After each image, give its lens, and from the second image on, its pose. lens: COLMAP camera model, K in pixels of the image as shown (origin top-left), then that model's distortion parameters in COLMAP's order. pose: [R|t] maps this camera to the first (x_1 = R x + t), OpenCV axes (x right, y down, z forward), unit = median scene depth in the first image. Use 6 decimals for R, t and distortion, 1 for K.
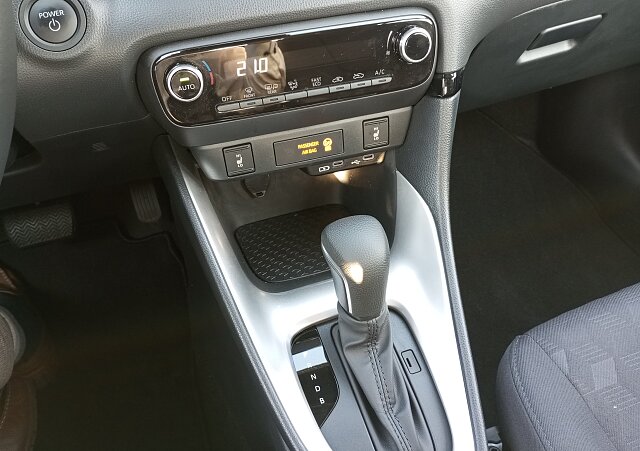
lens RADIAL K [[473.7, 0, 320.0], [0, 473.7, 225.5], [0, 0, 1]] dist [0.002178, -0.052287]
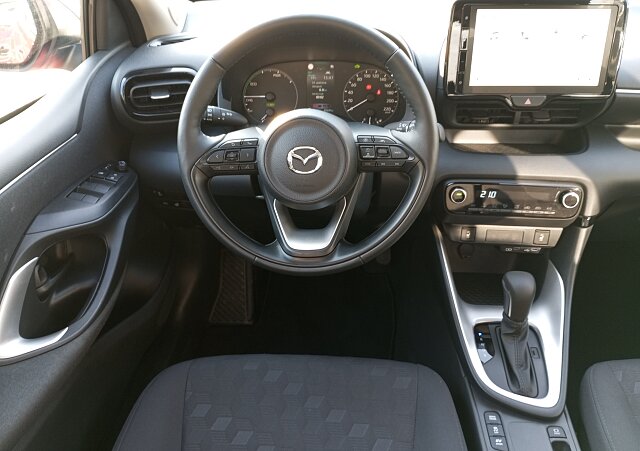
lens RADIAL K [[473.7, 0, 320.0], [0, 473.7, 225.5], [0, 0, 1]] dist [0.002178, -0.052287]
pose [[0.917056, 0.221858, -0.331341, -0.090368], [-0.282317, 0.948057, -0.146577, 0.324464], [0.281611, 0.227962, 0.932056, -1.164477]]
